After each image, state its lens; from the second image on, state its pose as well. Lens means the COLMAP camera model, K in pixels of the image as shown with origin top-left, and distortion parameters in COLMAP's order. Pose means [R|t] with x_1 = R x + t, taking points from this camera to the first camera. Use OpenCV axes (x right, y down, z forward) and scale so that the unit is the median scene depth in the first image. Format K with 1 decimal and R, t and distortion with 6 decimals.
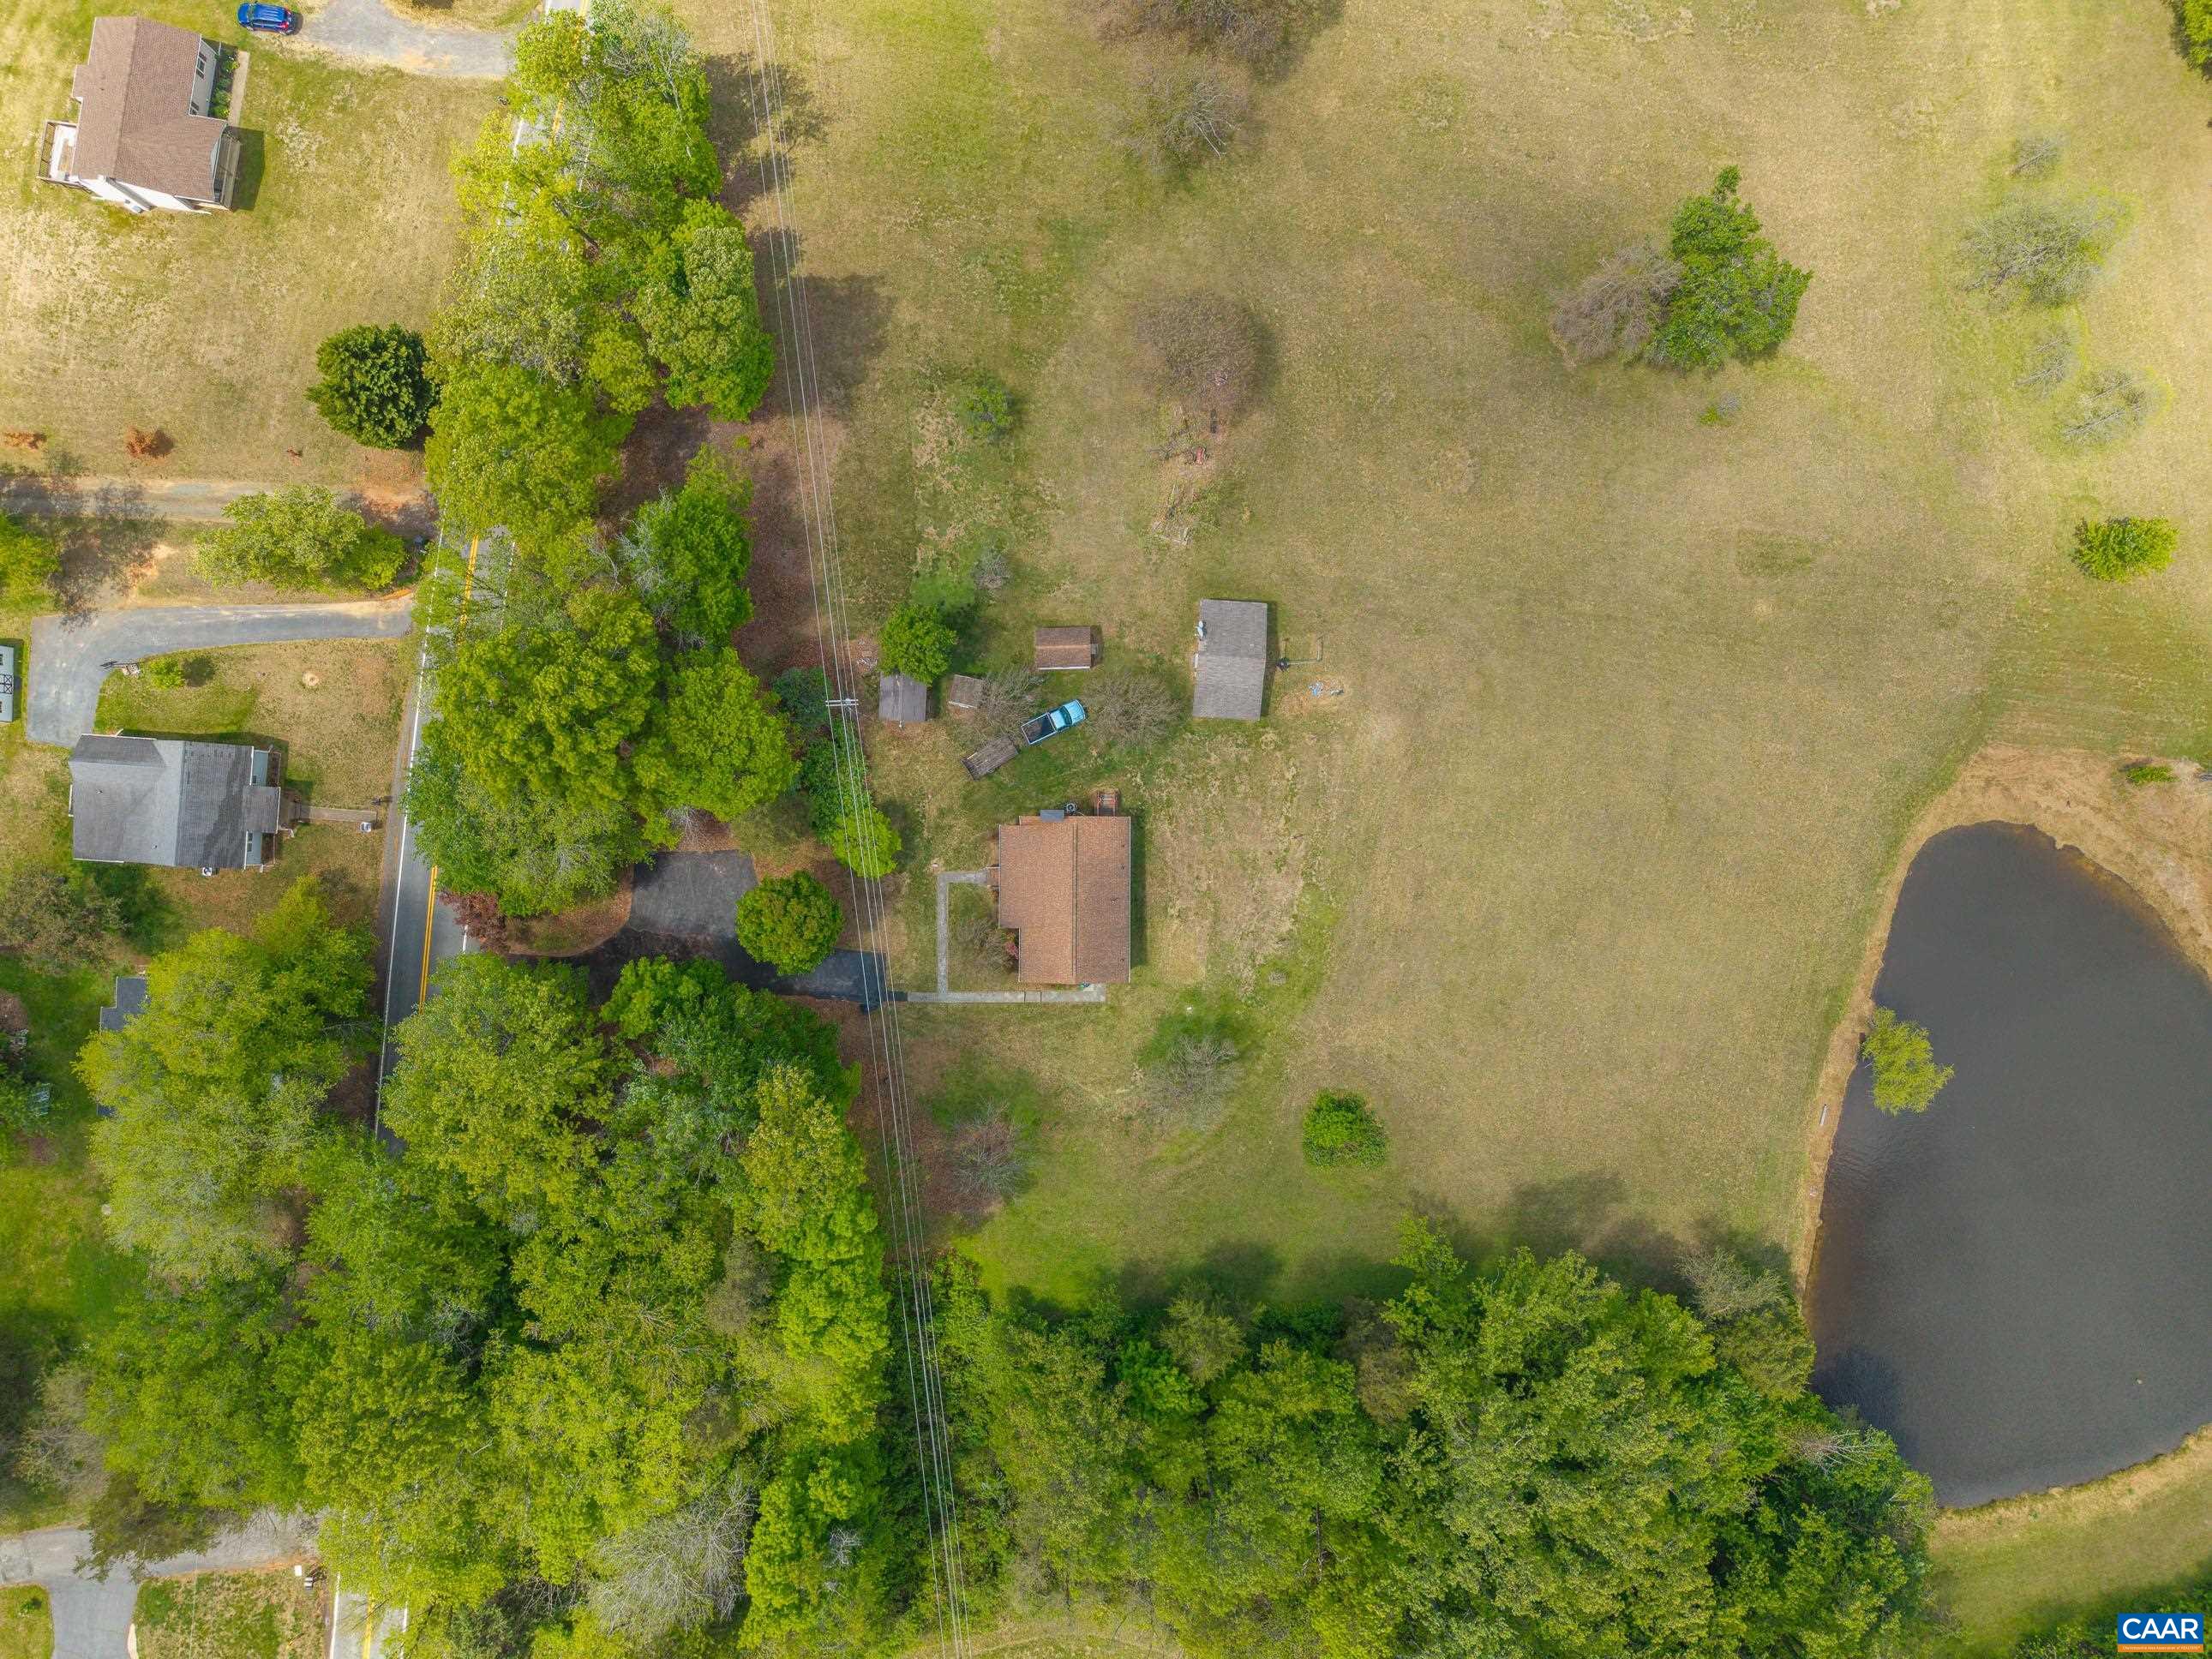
lens RADIAL K [[1484.7, 0, 1104.0], [0, 1484.7, 823.3], [0, 0, 1]] dist [0.007840, 0.000492]
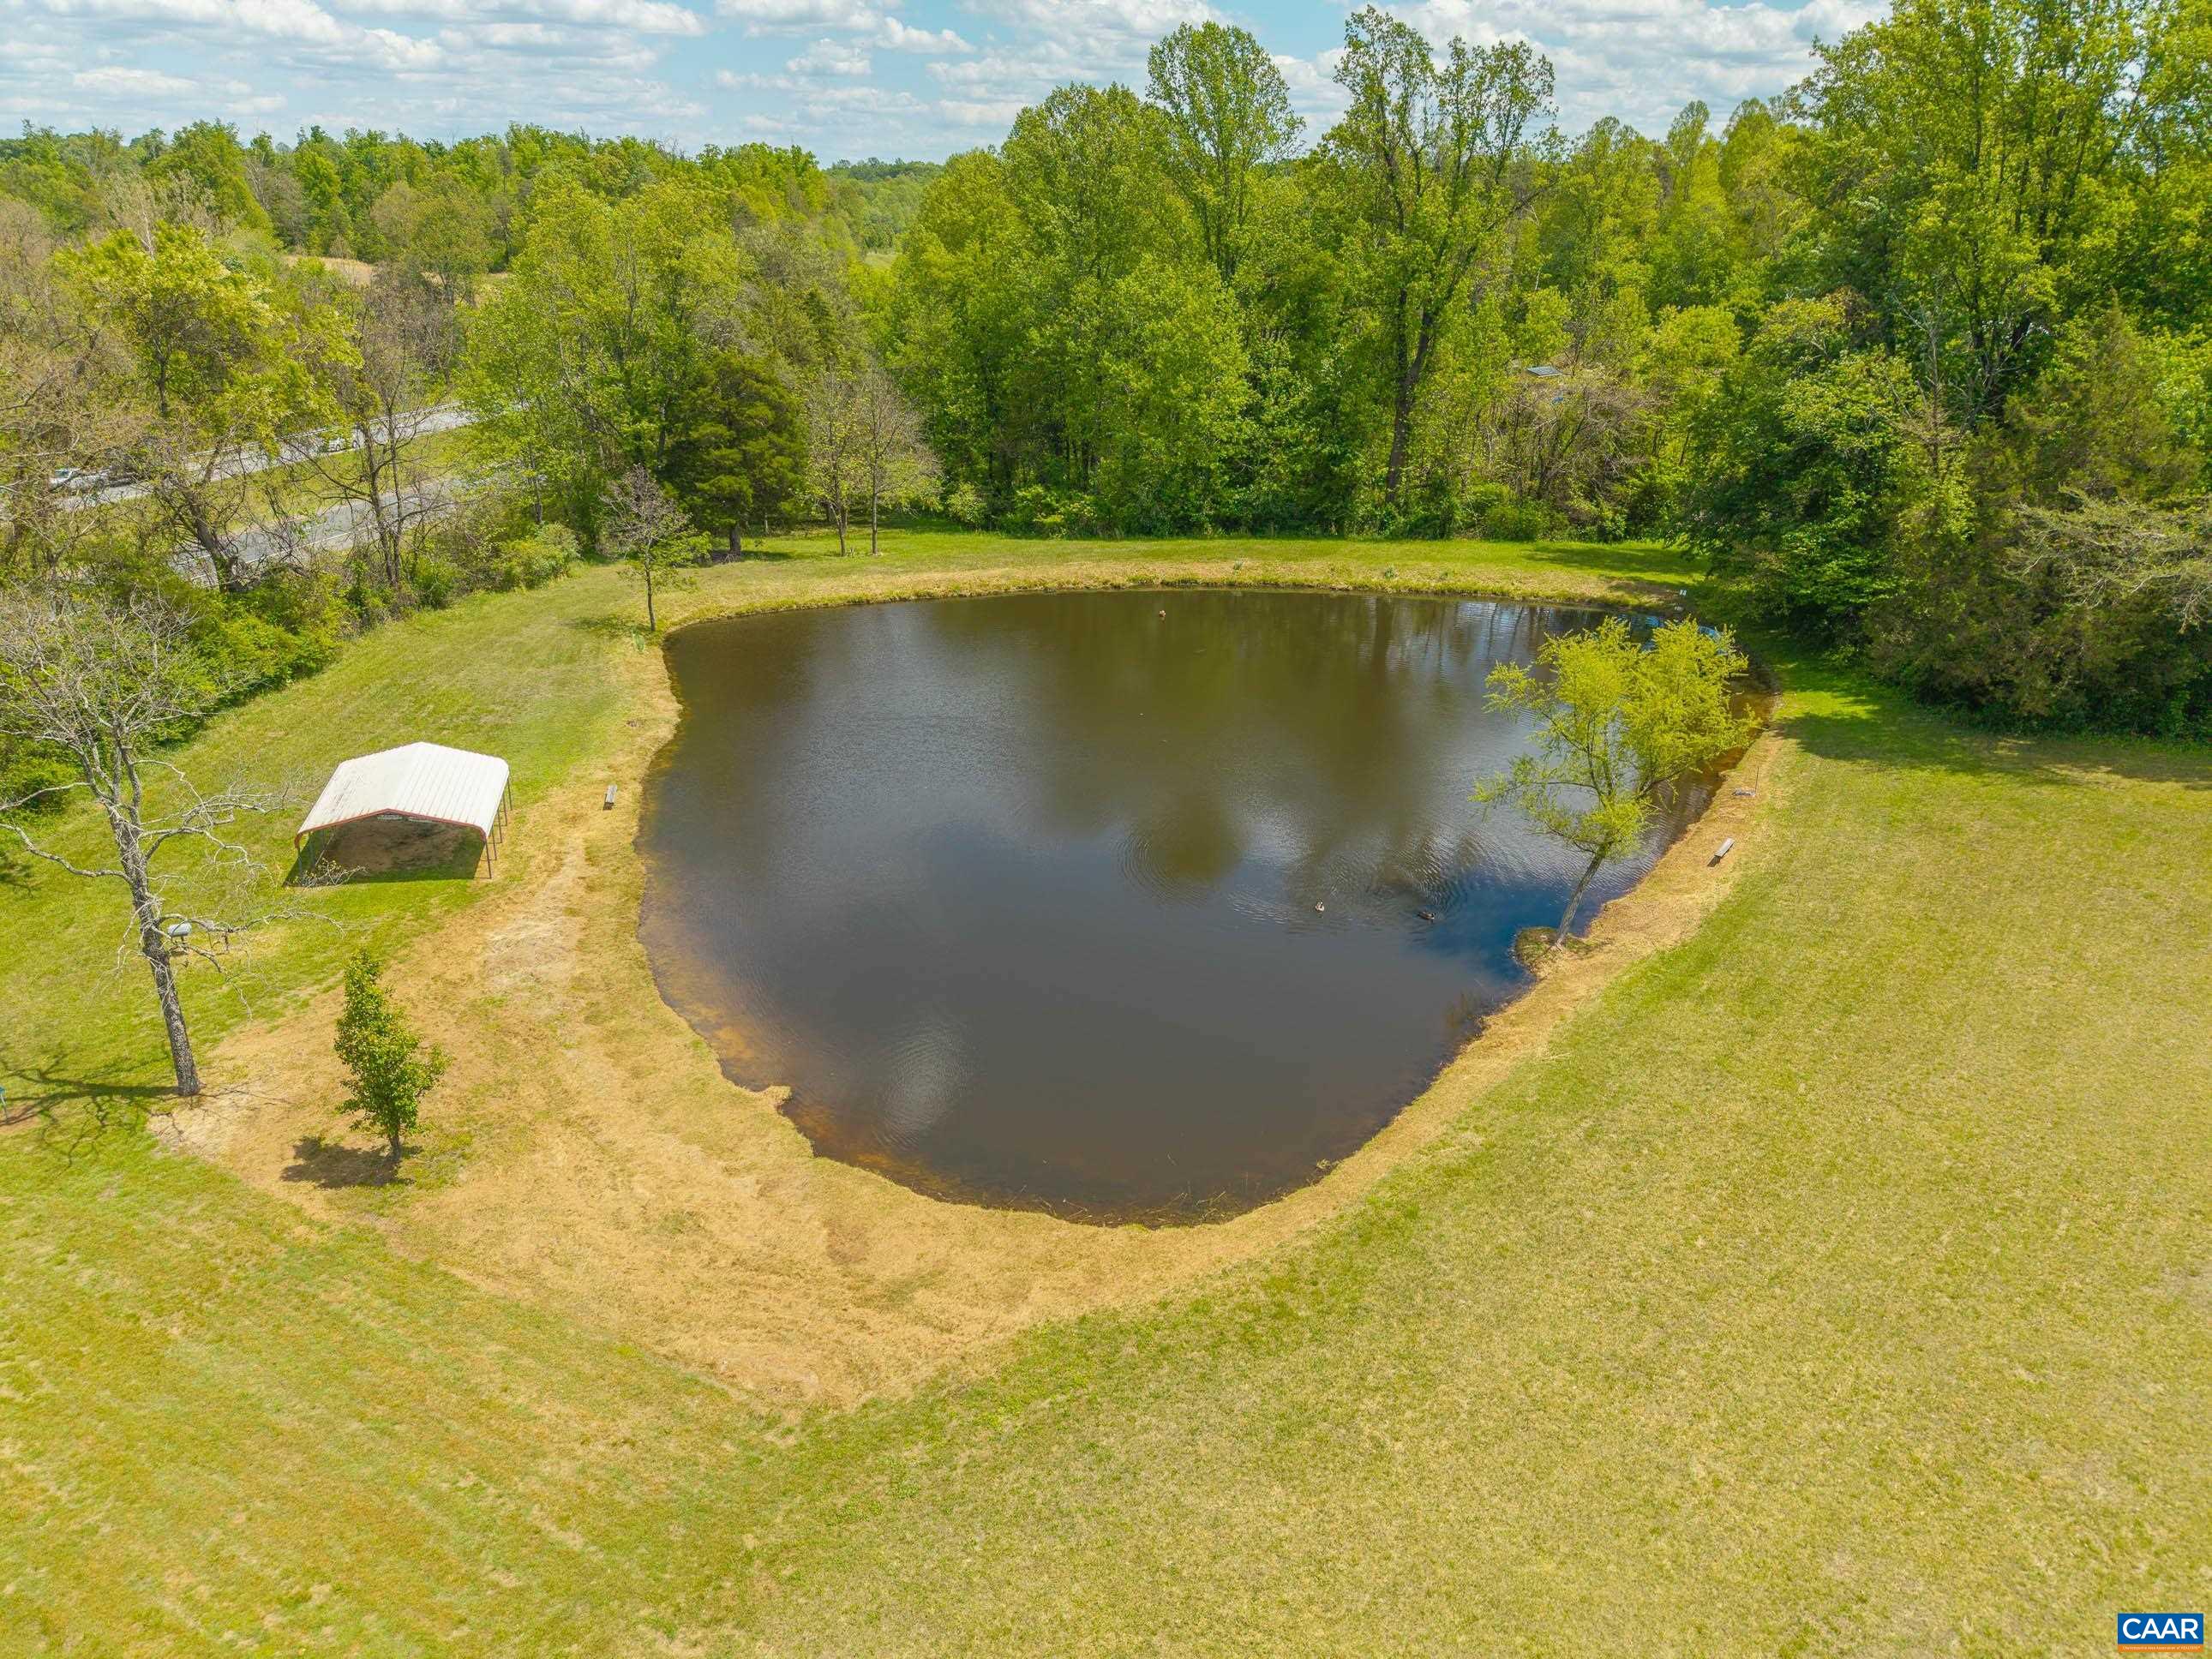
lens RADIAL K [[1484.7, 0, 1104.0], [0, 1484.7, 823.3], [0, 0, 1]] dist [0.007840, 0.000492]
pose [[-0.924431, -0.173061, 0.339820, 0.501699], [0.380557, -0.361209, 0.851296, -0.179789], [-0.024580, 0.916285, 0.399773, 0.845631]]
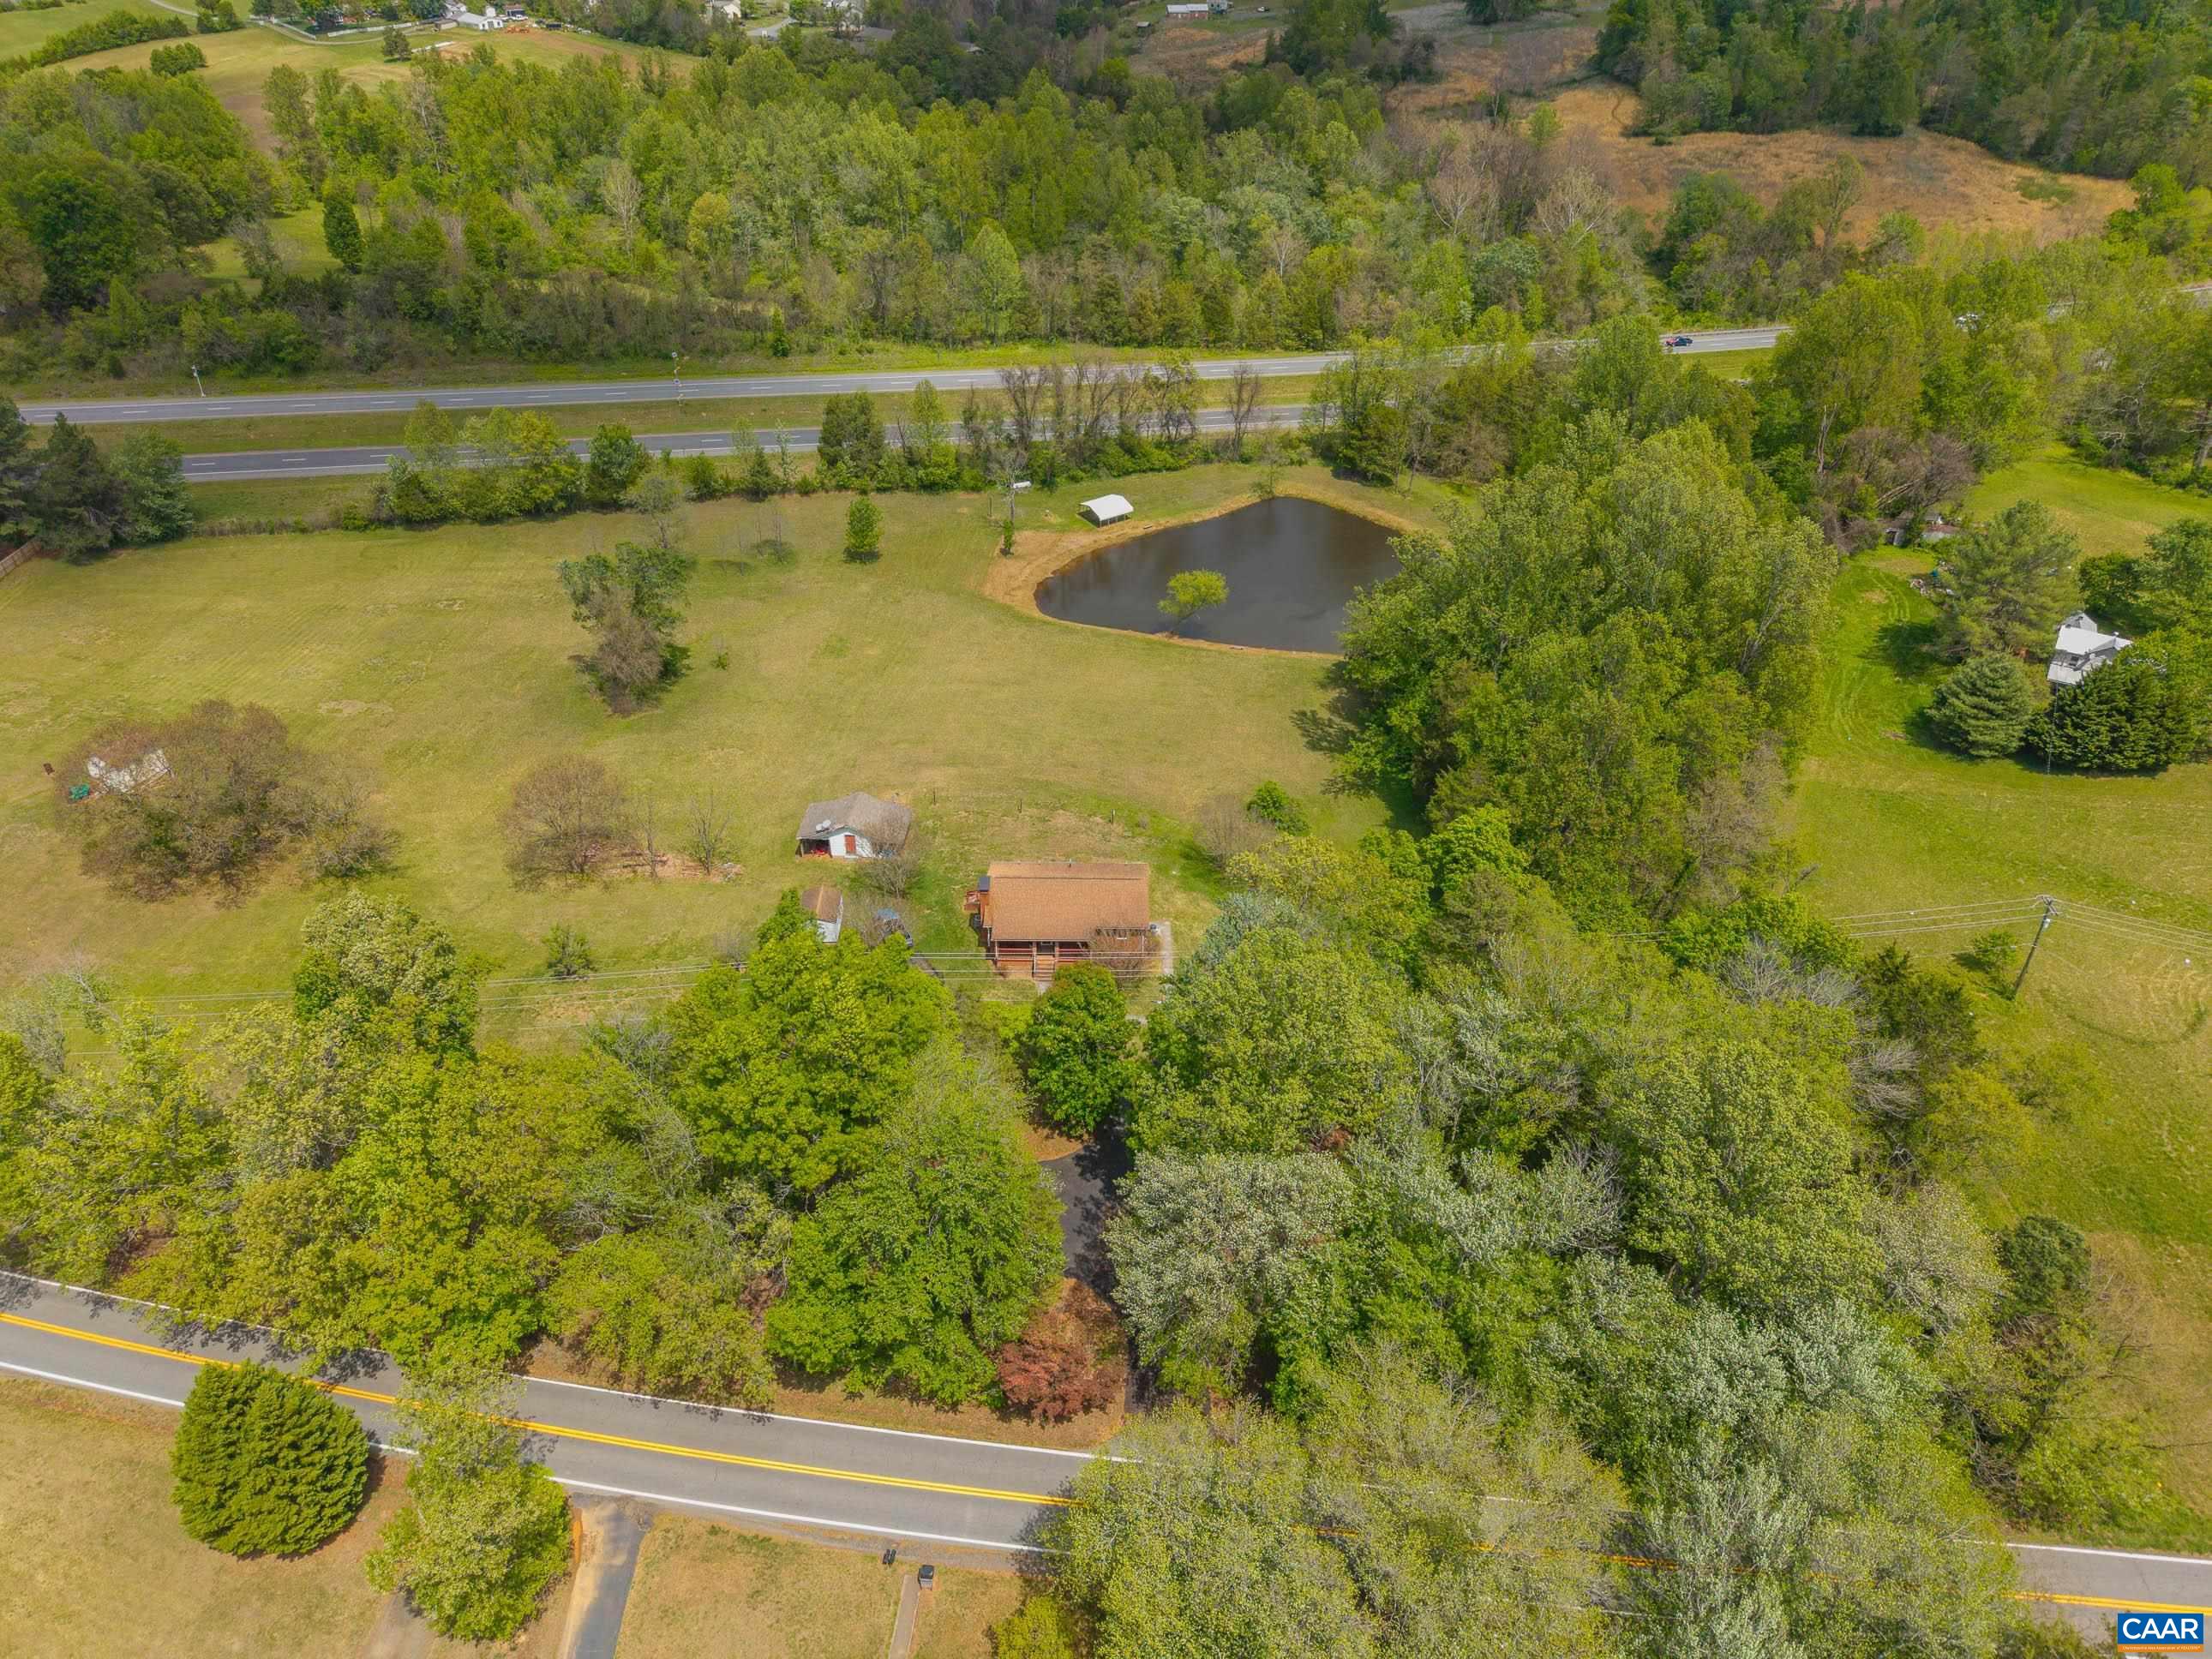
lens RADIAL K [[1484.7, 0, 1104.0], [0, 1484.7, 823.3], [0, 0, 1]] dist [0.007840, 0.000492]
pose [[0.000837, -0.582540, 0.812802, -0.744735], [0.999936, 0.009653, 0.005889, 0.064436], [-0.011277, 0.812745, 0.582510, 0.324497]]
